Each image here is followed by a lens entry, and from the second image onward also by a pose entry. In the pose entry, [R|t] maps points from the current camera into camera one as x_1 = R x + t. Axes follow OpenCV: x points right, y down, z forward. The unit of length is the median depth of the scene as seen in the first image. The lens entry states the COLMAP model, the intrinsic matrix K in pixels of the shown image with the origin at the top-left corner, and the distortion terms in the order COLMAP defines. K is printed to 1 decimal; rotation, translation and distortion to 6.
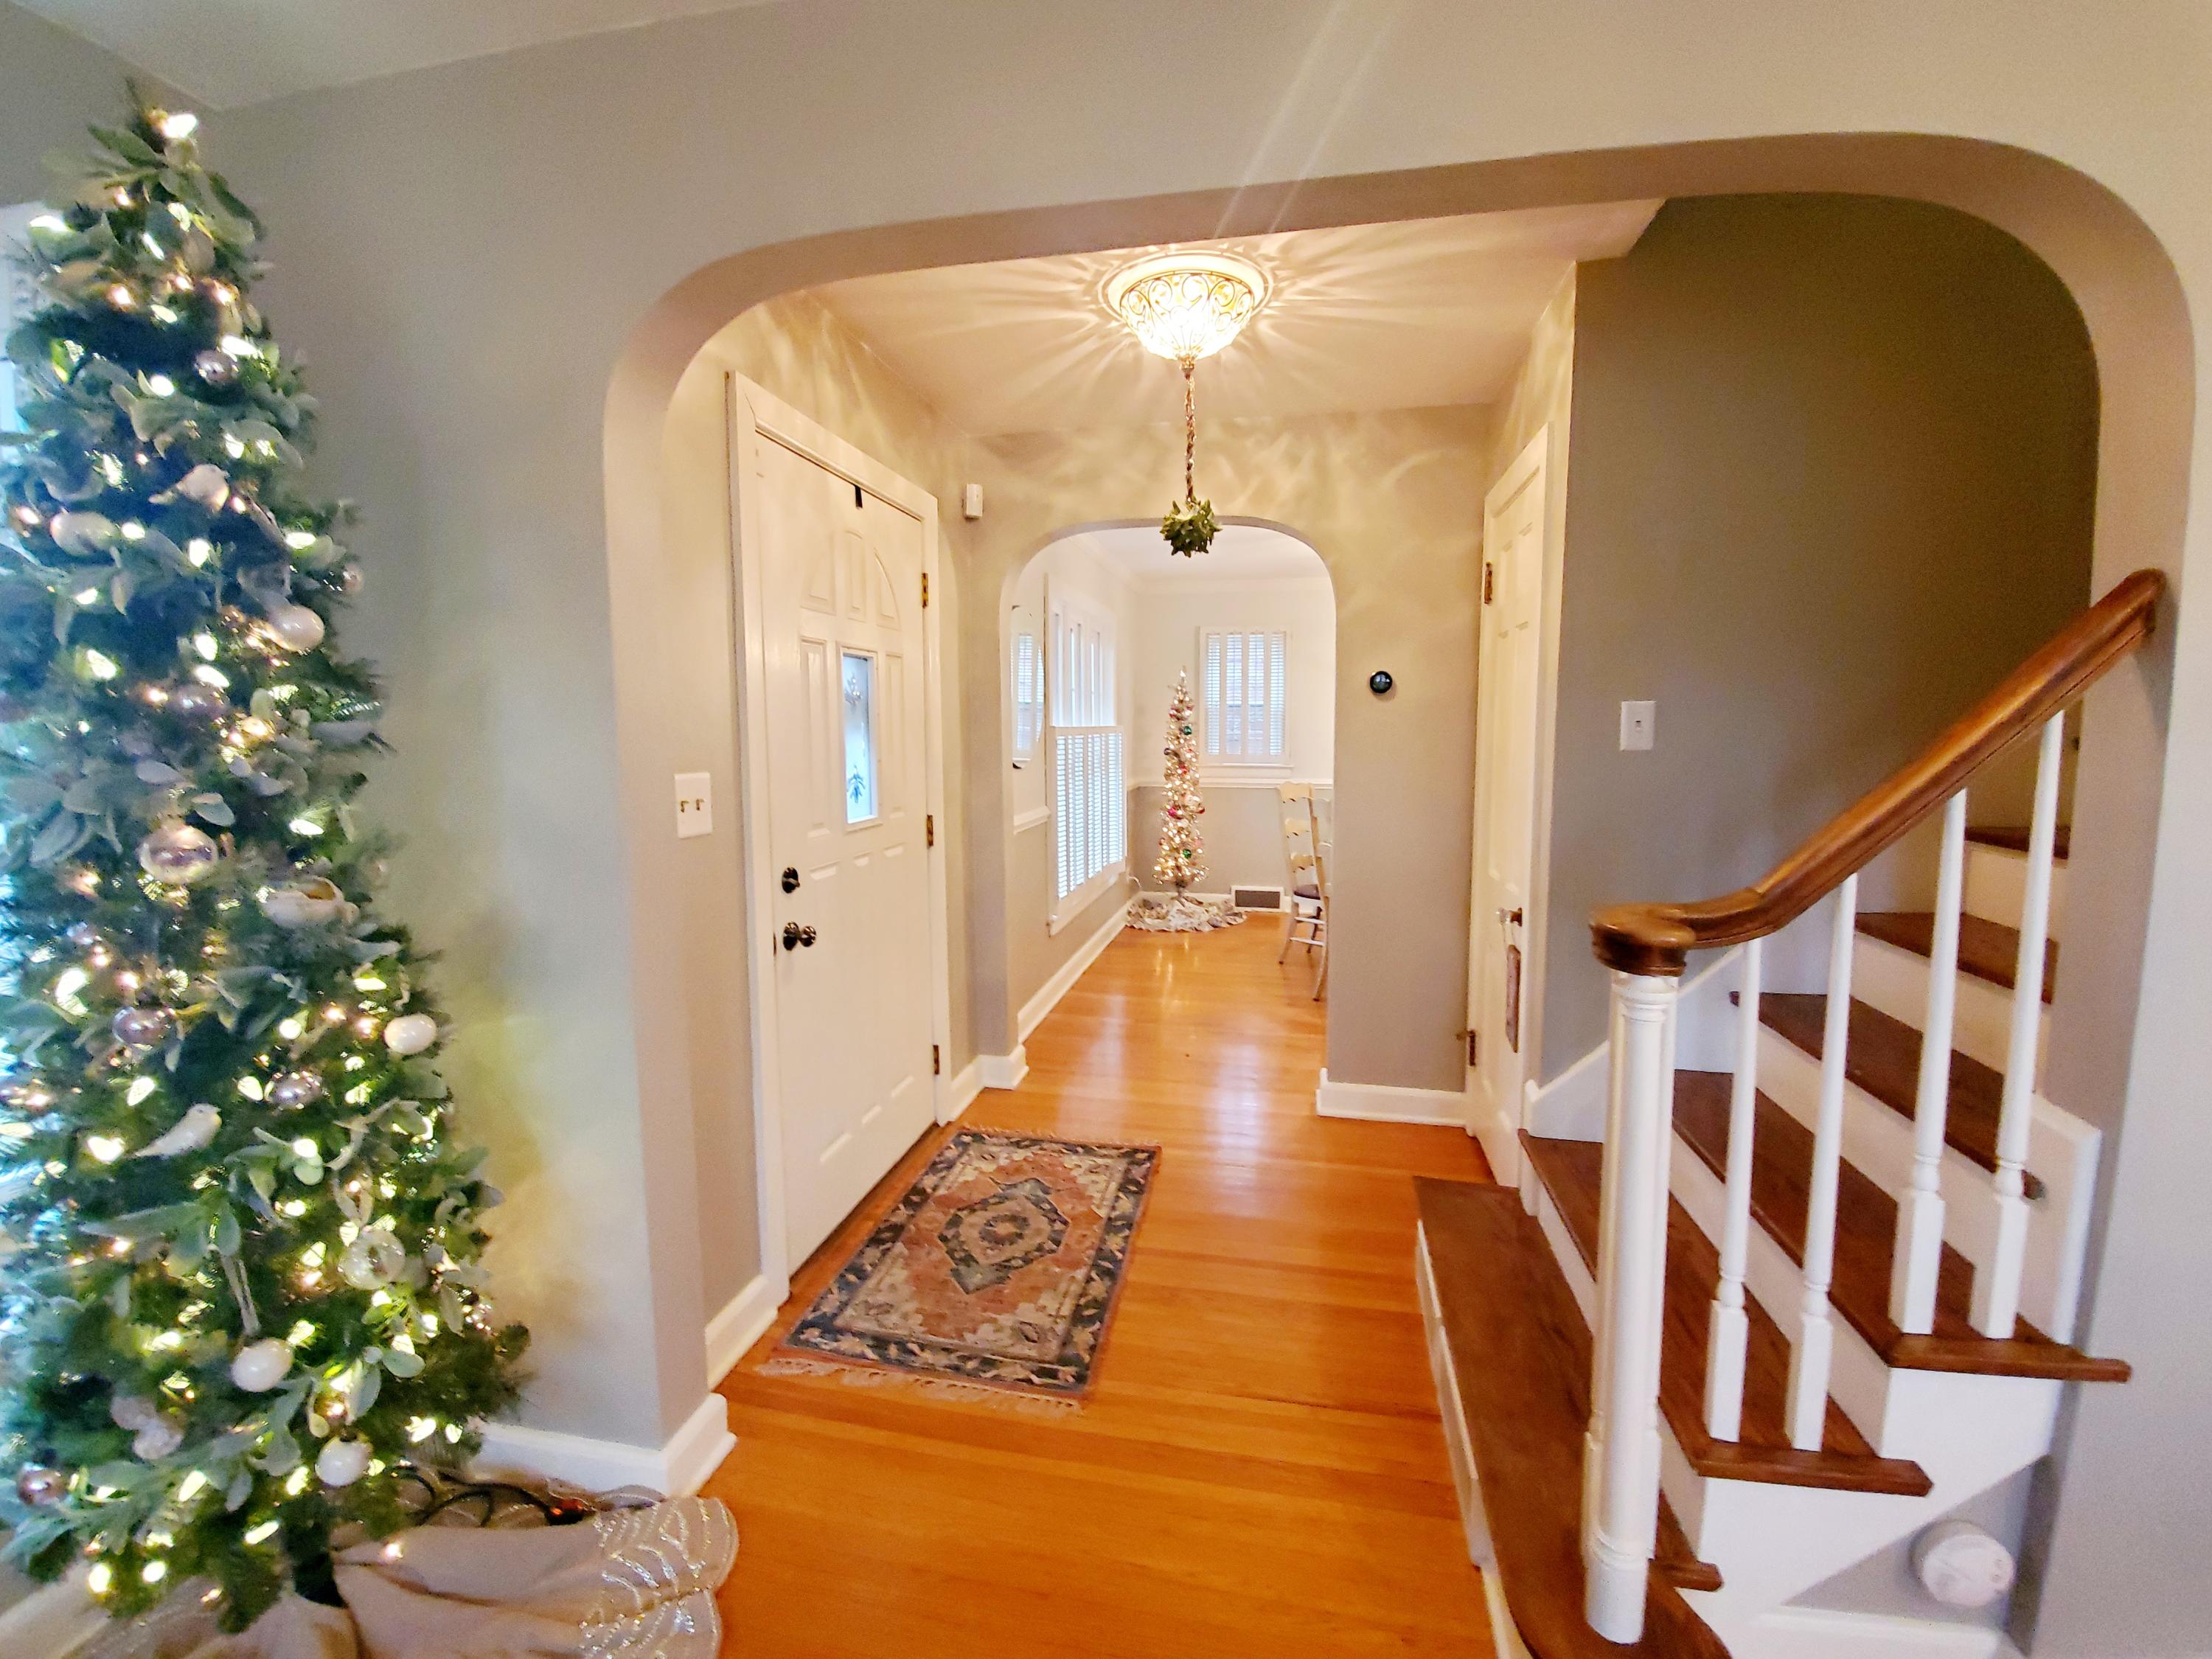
lens RADIAL K [[877.7, 0, 1124.0], [0, 877.7, 810.4], [0, 0, 1]] dist [0.011505, -0.017178]
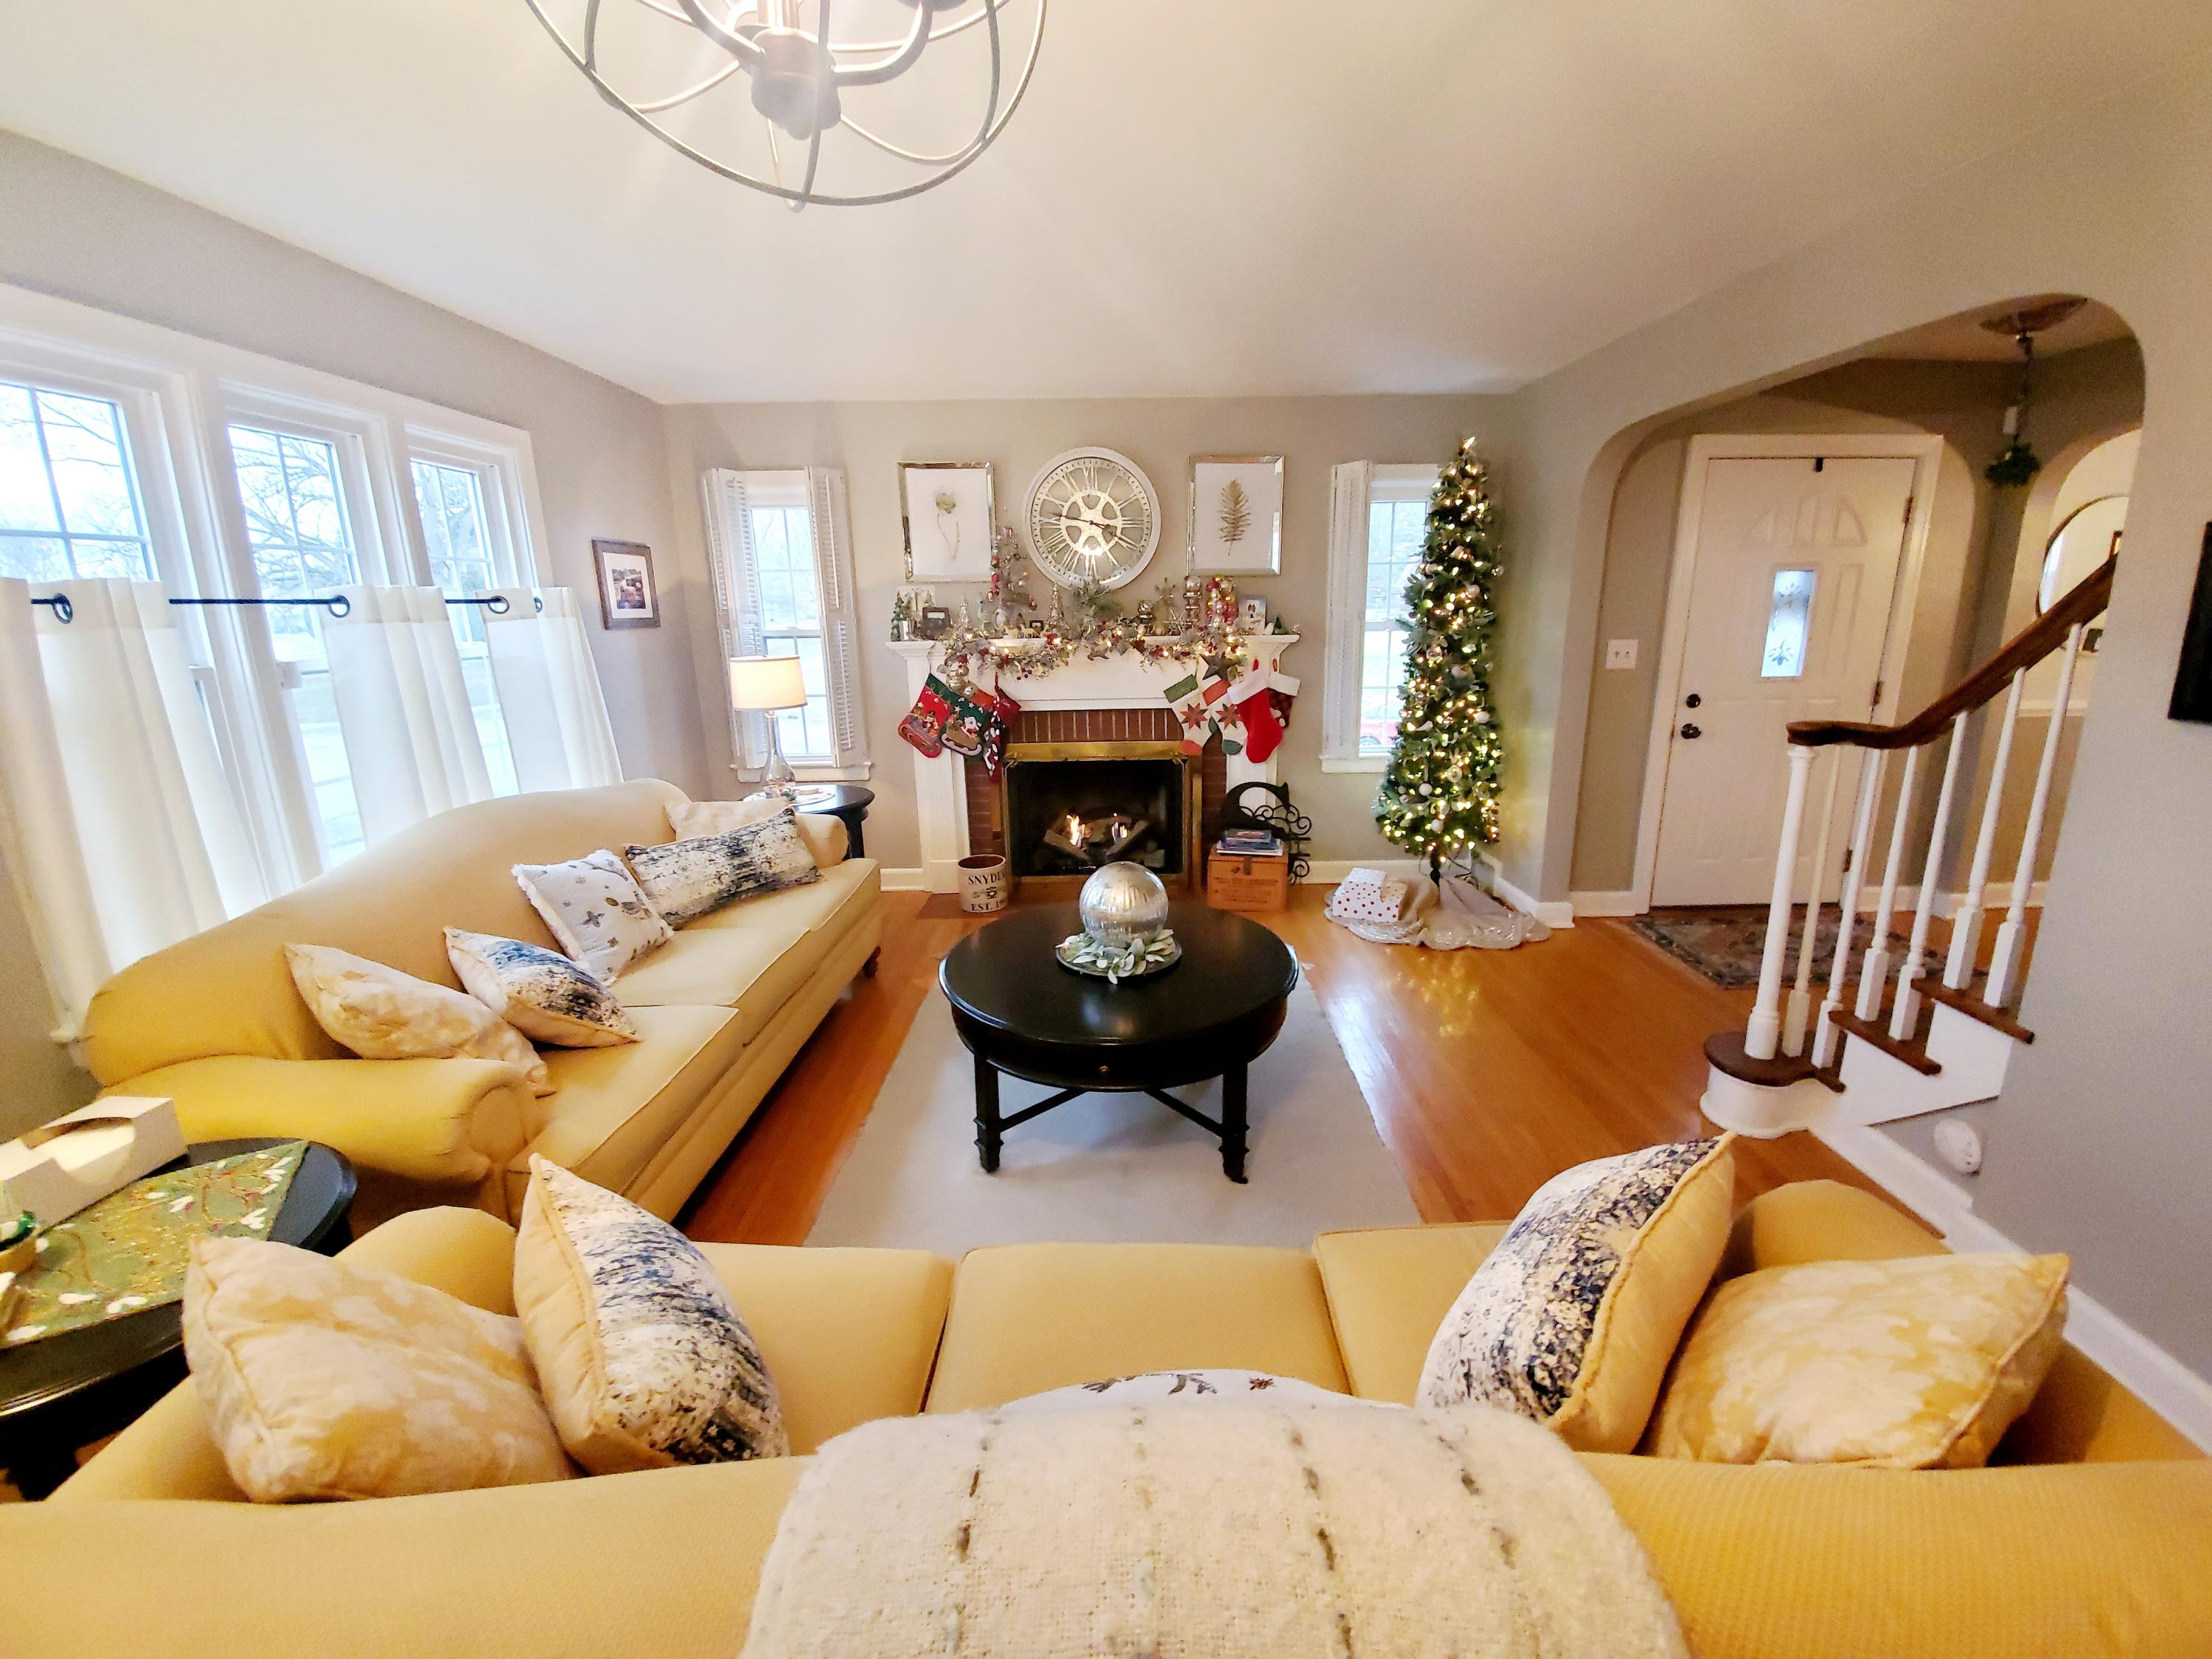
lens RADIAL K [[889.9, 0, 1115.2], [0, 889.9, 806.3], [0, 0, 1]] dist [0.020395, 0.000336]
pose [[0.184479, 0.214508, -0.959142, 2.415633], [-0.076361, 0.976070, 0.203607, 0.009689], [0.979866, 0.035680, 0.196444, -1.069552]]
